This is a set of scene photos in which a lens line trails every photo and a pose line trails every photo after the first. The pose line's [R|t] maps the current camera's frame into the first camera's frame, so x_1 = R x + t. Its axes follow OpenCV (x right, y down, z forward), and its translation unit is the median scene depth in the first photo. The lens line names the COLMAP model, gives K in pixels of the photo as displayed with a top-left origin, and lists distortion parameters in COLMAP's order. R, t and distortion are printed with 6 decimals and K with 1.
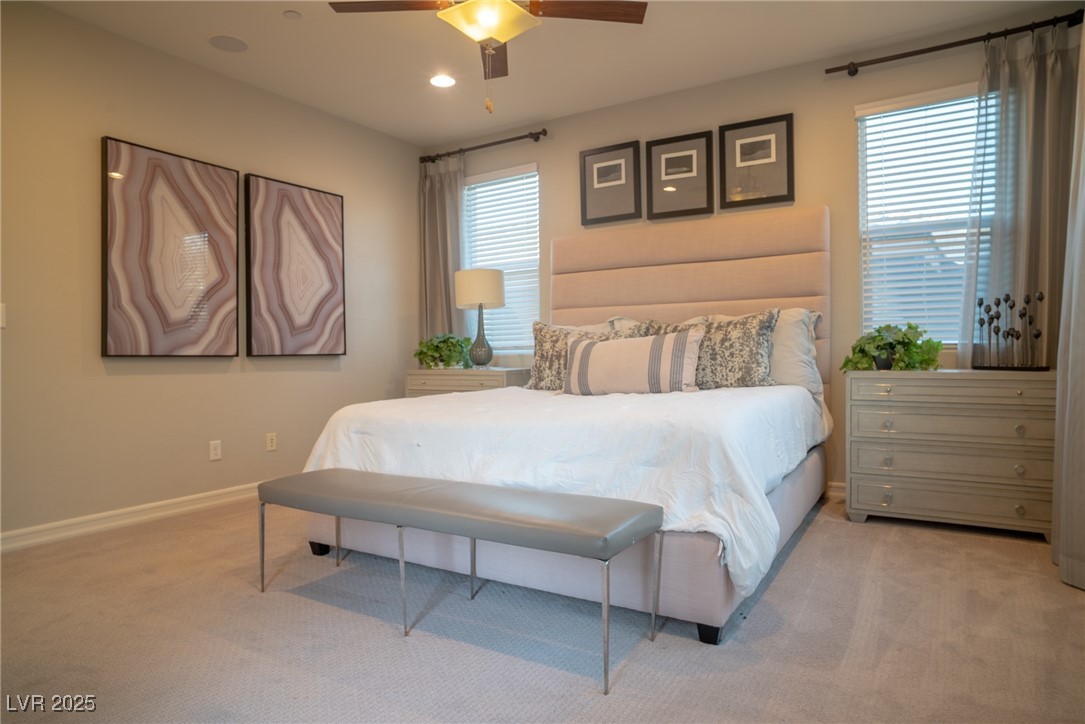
lens RADIAL K [[650.9, 0, 543.2], [0, 650.9, 367.6], [0, 0, 1]] dist [-0.047188, 0.022333]
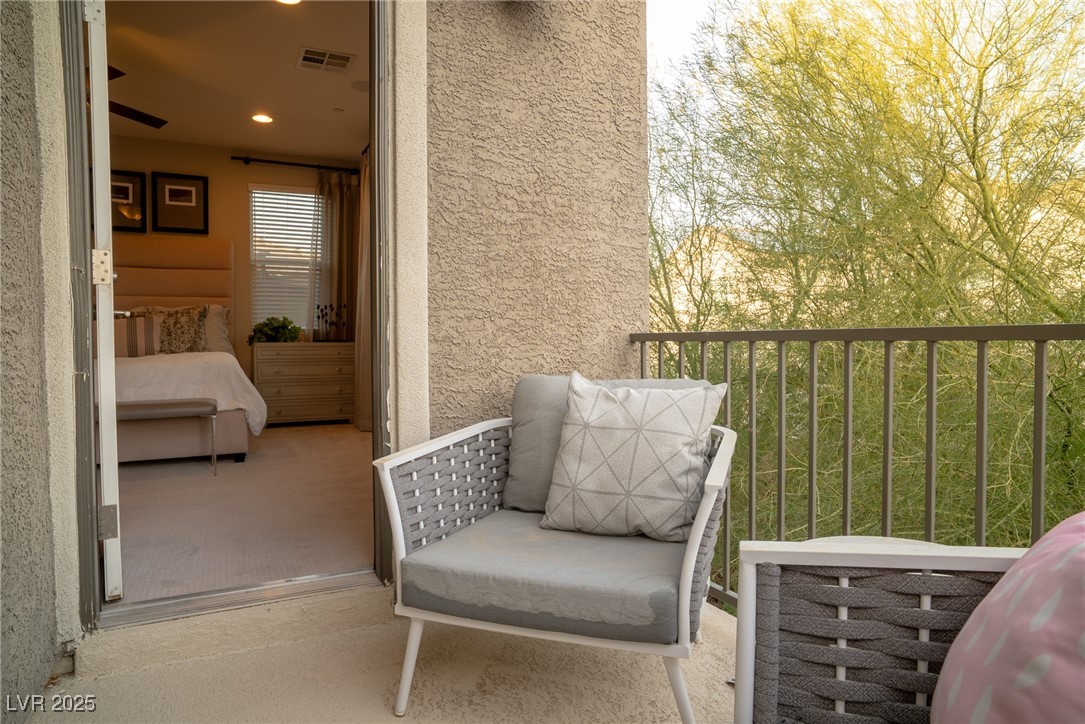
lens RADIAL K [[650.9, 0, 543.1], [0, 650.9, 362.1], [0, 0, 1]] dist [-0.047188, 0.022333]
pose [[0.525217, -0.019611, 0.850742, -0.560006], [0.018780, 0.999758, 0.011451, 0.048893], [-0.850761, 0.009963, 0.525459, -0.537543]]
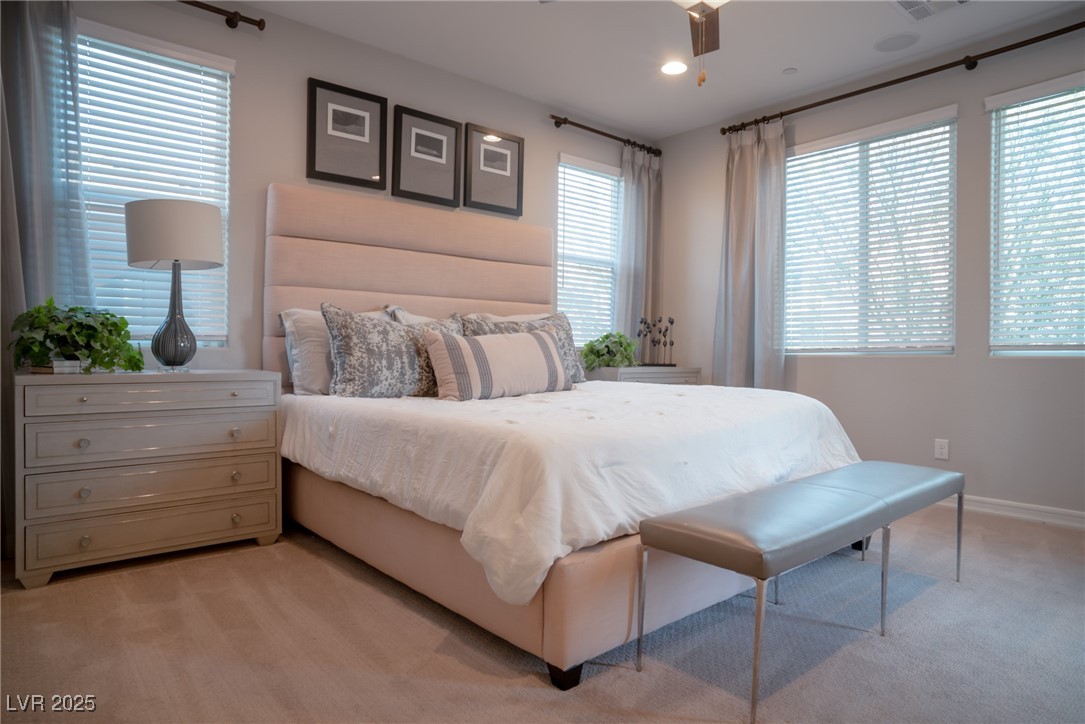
lens RADIAL K [[650.9, 0, 550.0], [0, 650.9, 368.7], [0, 0, 1]] dist [-0.047188, 0.022333]
pose [[0.294917, -0.010353, 0.955467, -0.756133], [0.007549, 0.999935, 0.008505, -0.003994], [-0.955493, 0.004704, 0.294976, 0.690864]]
